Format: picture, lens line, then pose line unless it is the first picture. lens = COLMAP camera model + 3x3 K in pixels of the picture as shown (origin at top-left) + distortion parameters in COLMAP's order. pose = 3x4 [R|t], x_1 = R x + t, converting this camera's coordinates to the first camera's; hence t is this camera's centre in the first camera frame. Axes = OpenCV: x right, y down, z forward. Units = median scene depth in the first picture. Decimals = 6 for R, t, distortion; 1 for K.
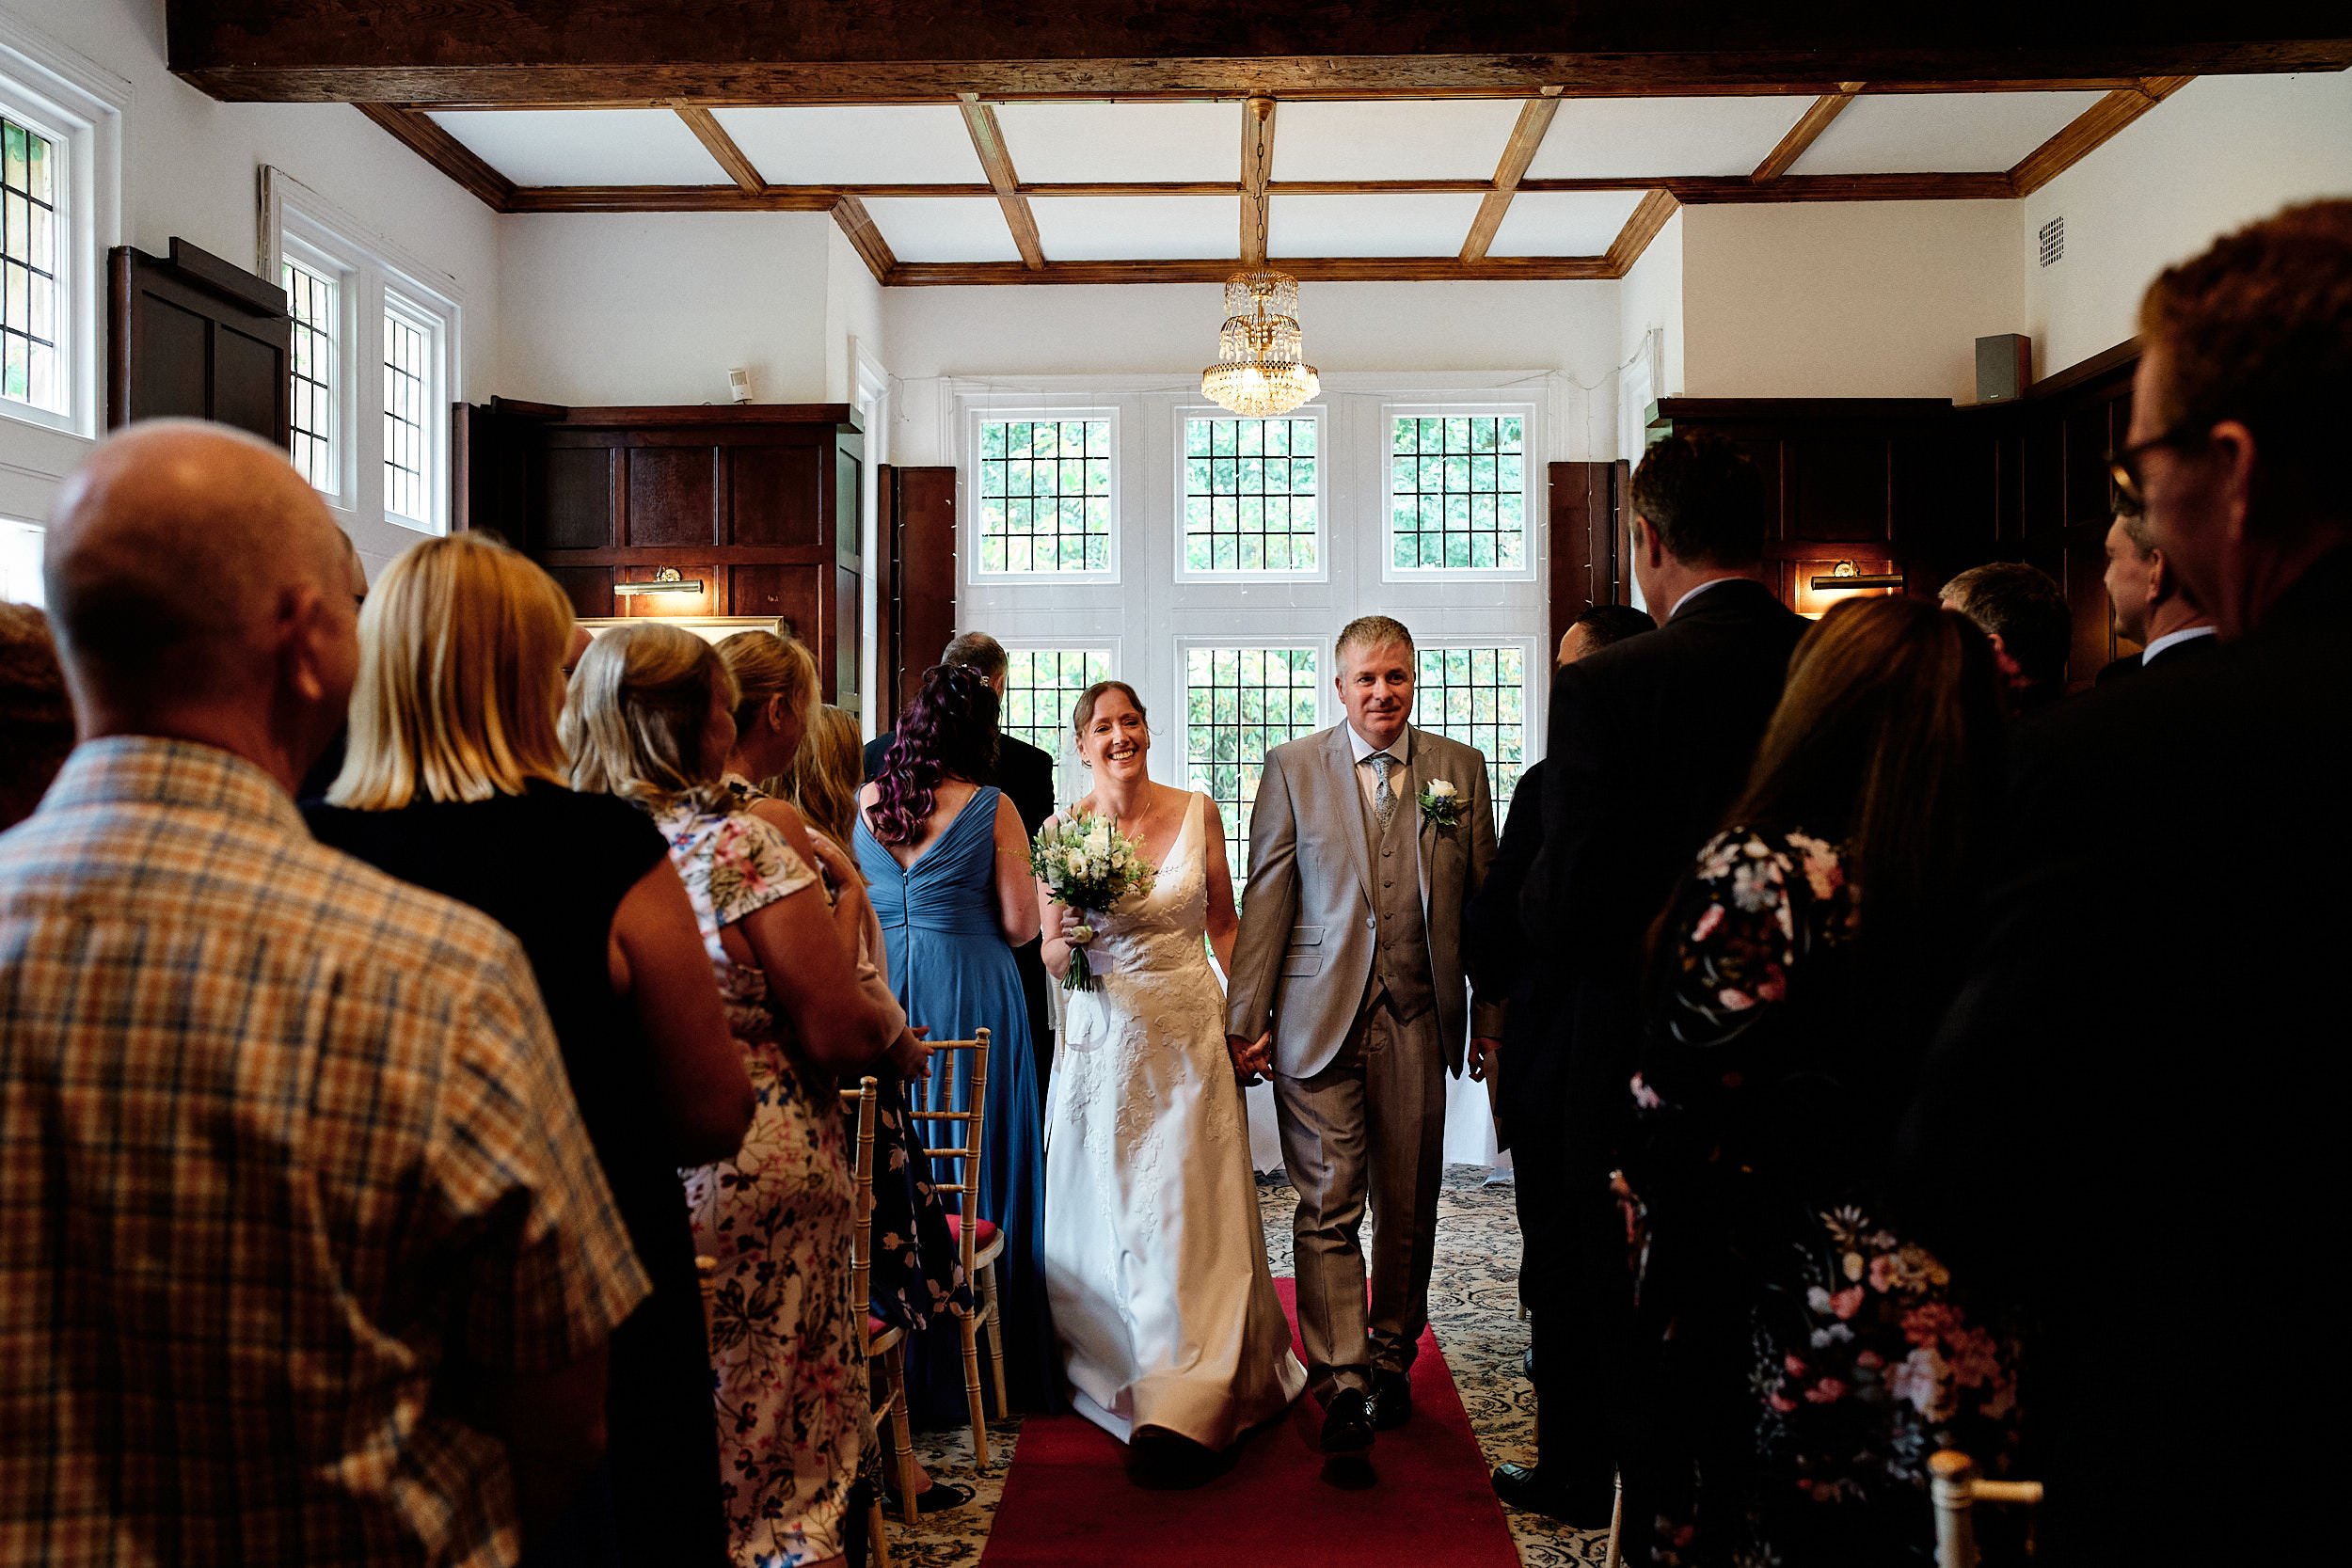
lens RADIAL K [[2248.9, 0, 1176.0], [0, 2248.9, 784.0], [0, 0, 1]] dist [-0.073967, 0.200426]
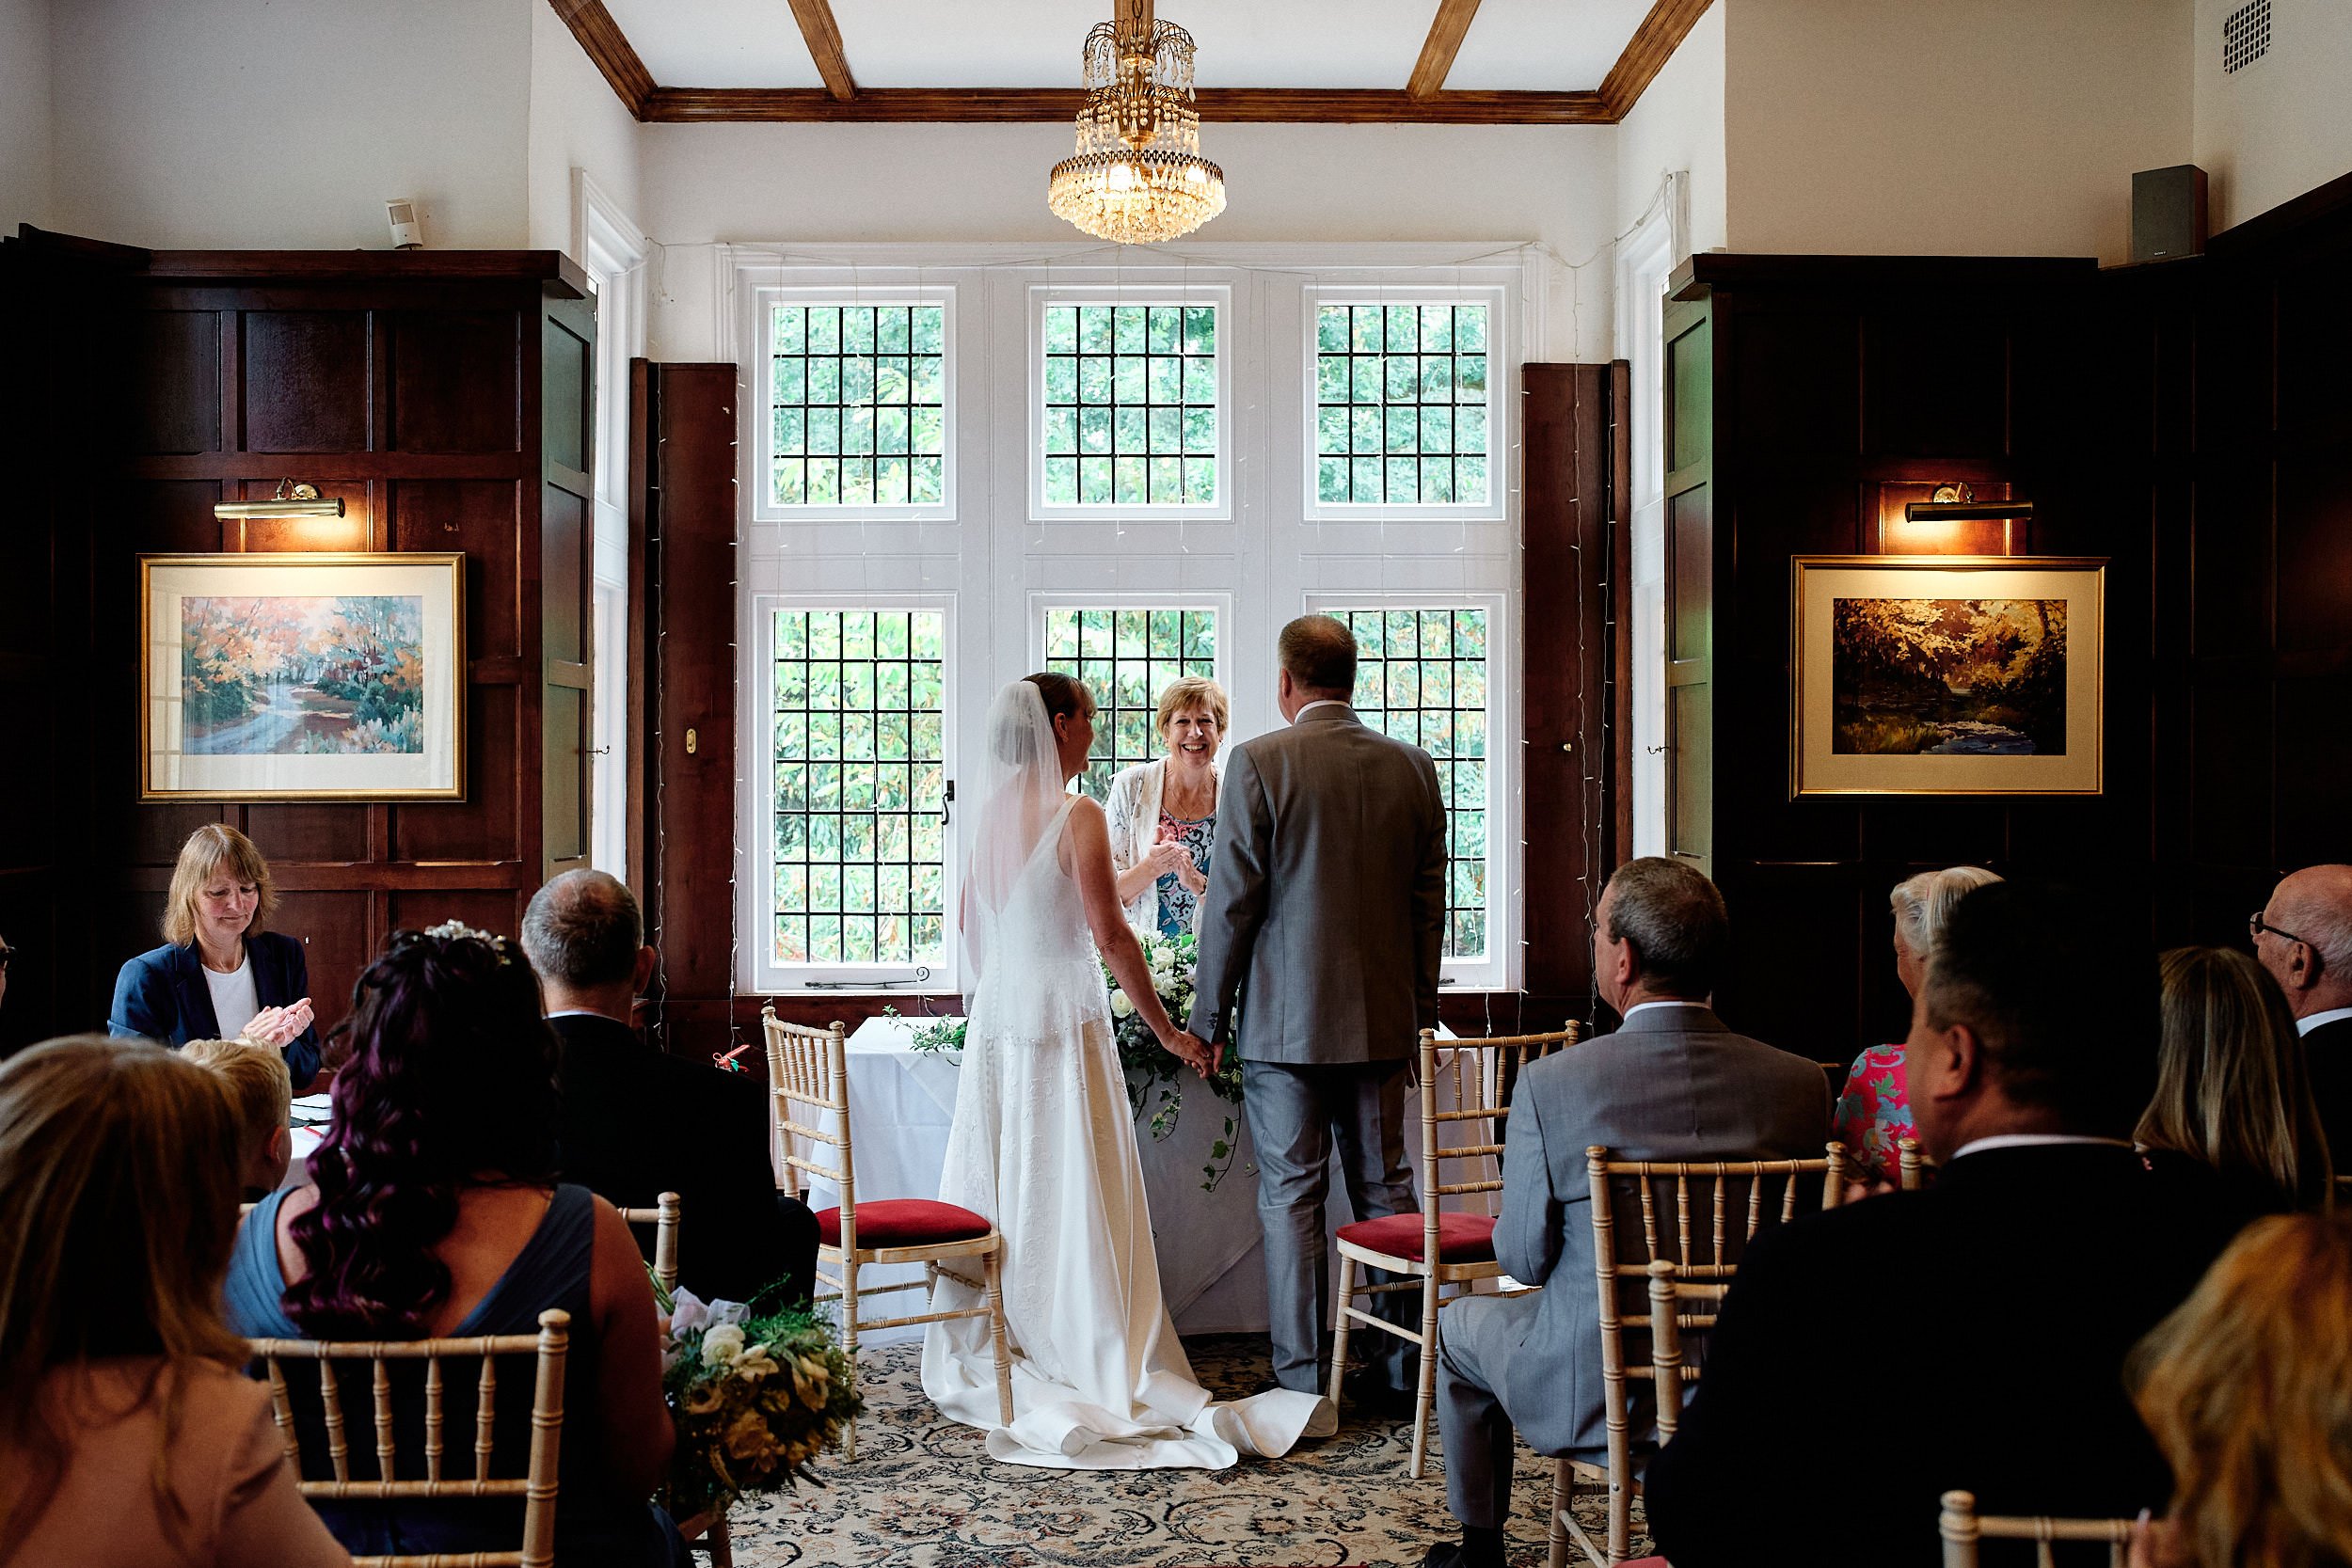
lens RADIAL K [[2248.9, 0, 1176.0], [0, 2248.9, 784.0], [0, 0, 1]] dist [-0.073967, 0.200426]
pose [[0.998870, 0.001287, 0.047509, 0.013498], [-0.001534, 0.999985, 0.005181, -0.005070], [-0.047502, -0.005248, 0.998857, 0.252126]]
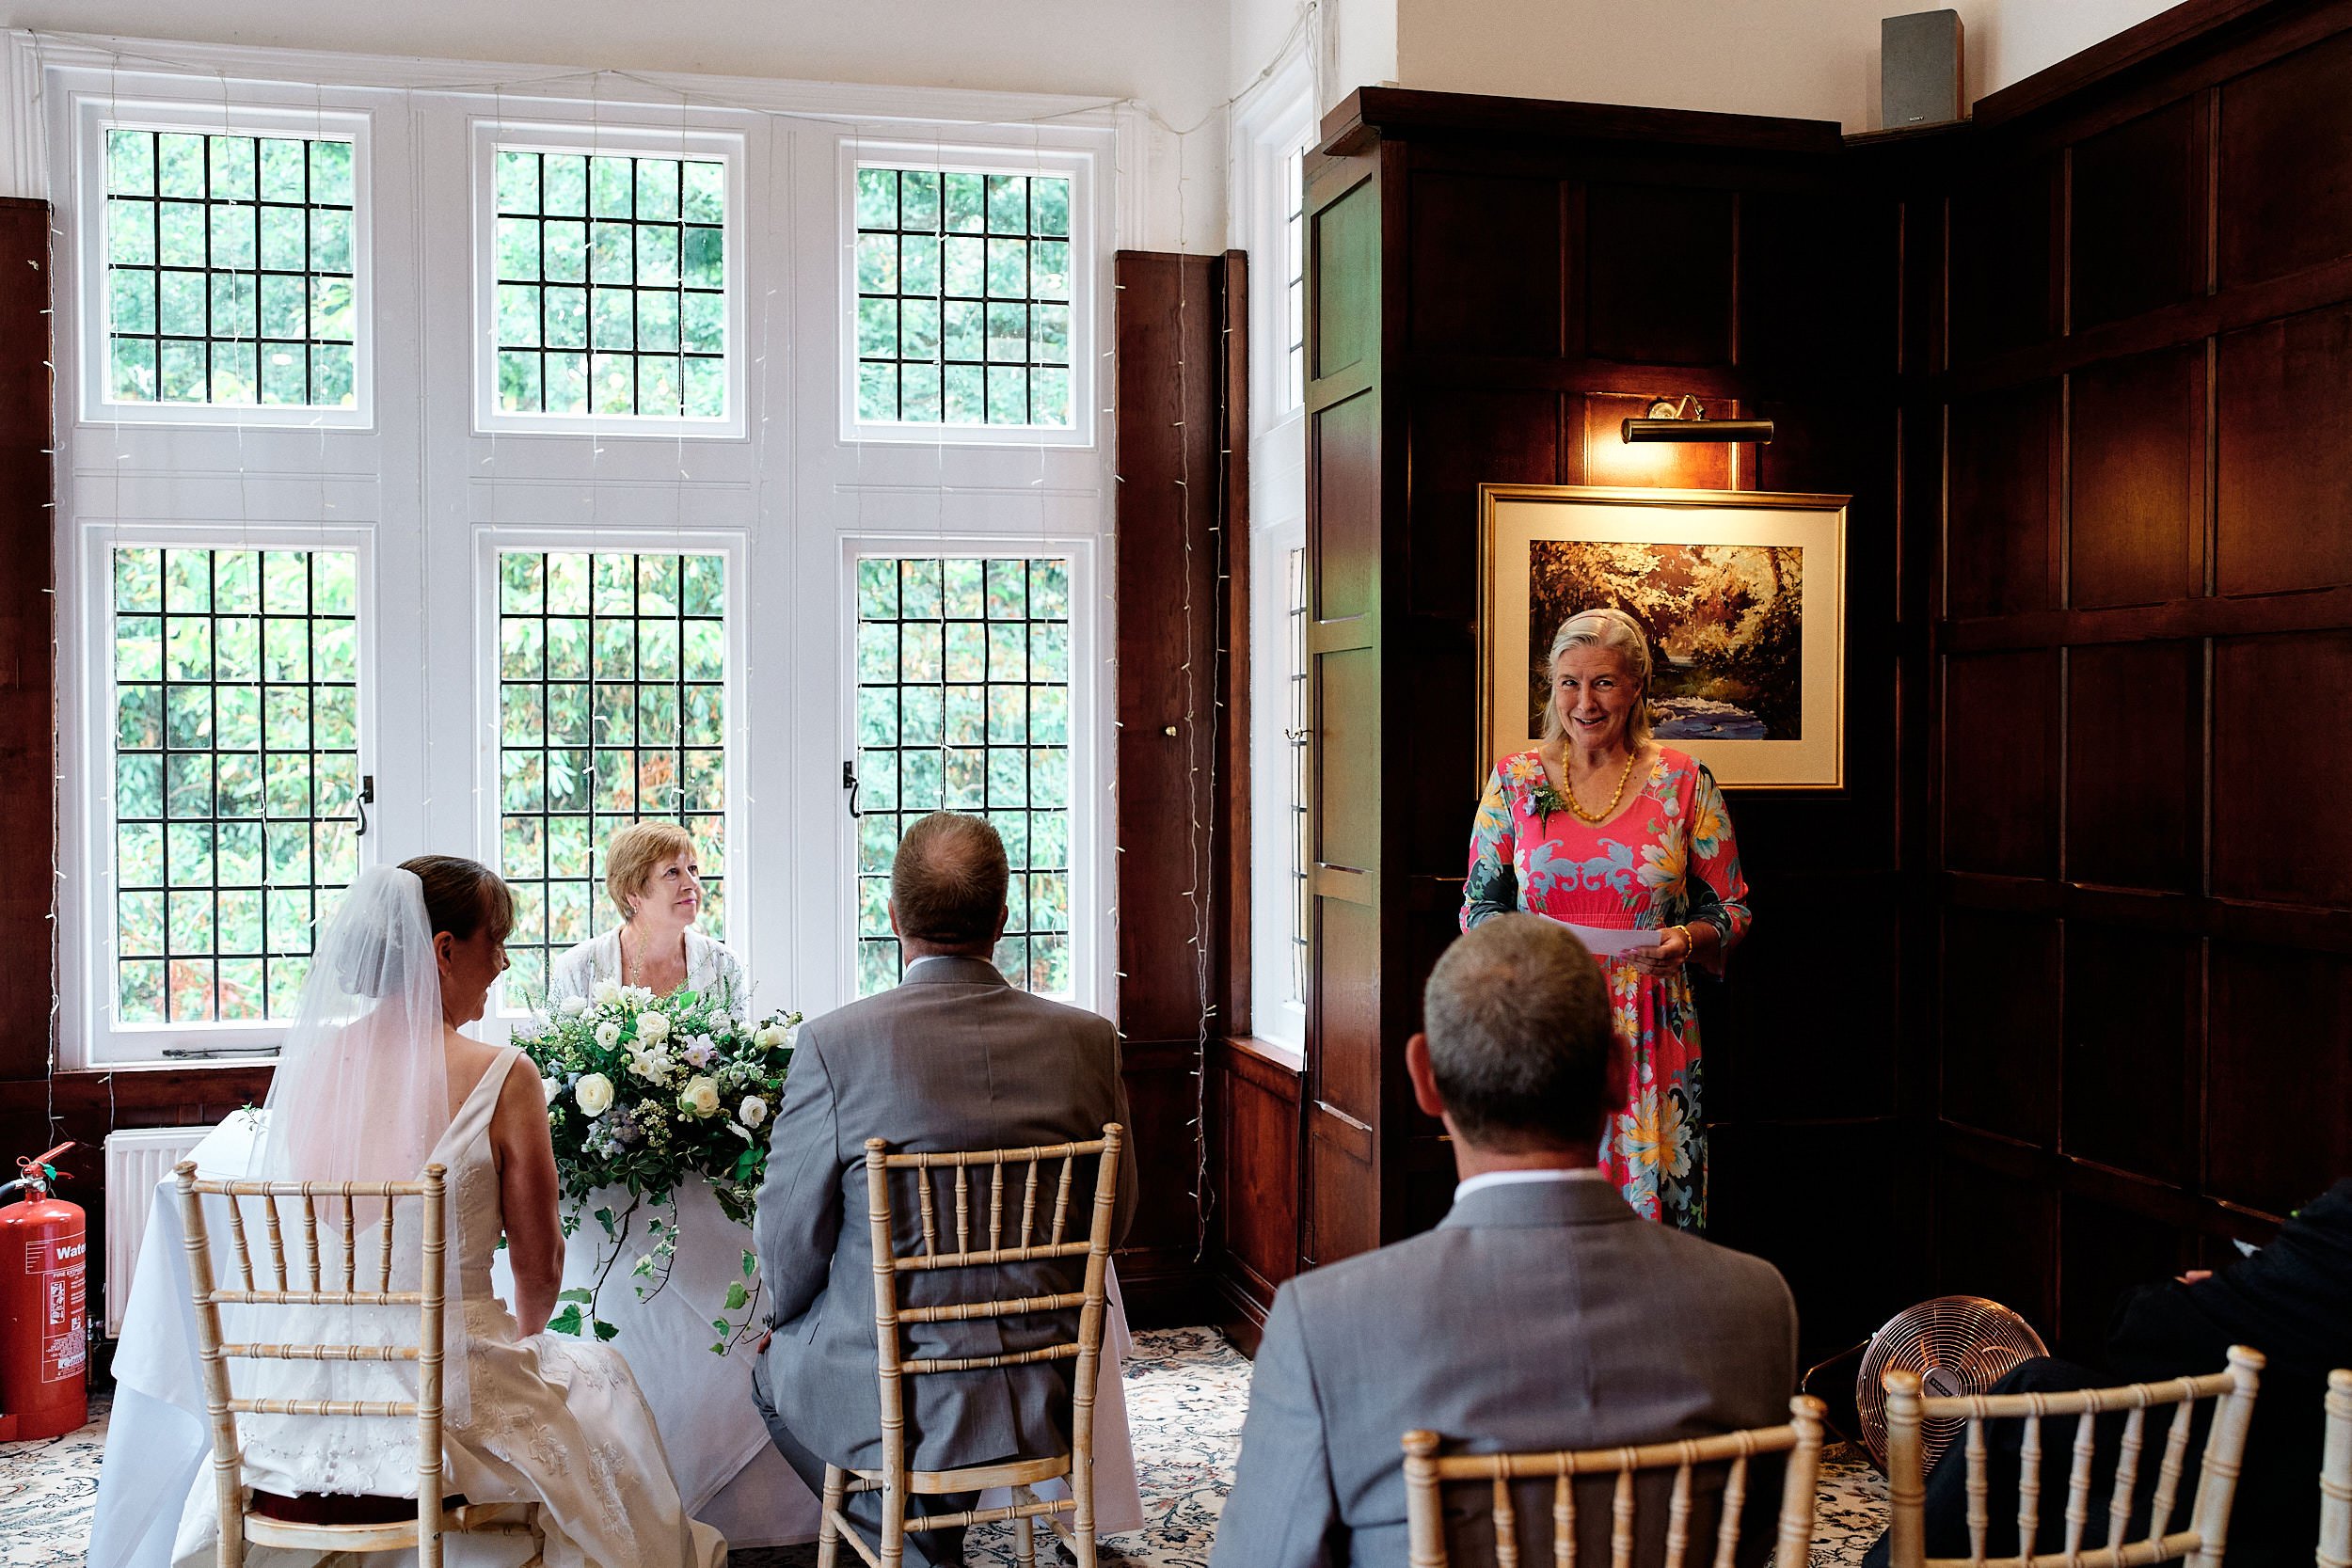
lens RADIAL K [[2248.9, 0, 1176.0], [0, 2248.9, 784.0], [0, 0, 1]] dist [-0.073967, 0.200426]
pose [[0.965646, -0.004349, 0.259823, 0.024378], [0.001582, 0.999940, 0.010856, -0.006053], [-0.259855, -0.010072, 0.965595, 0.416820]]
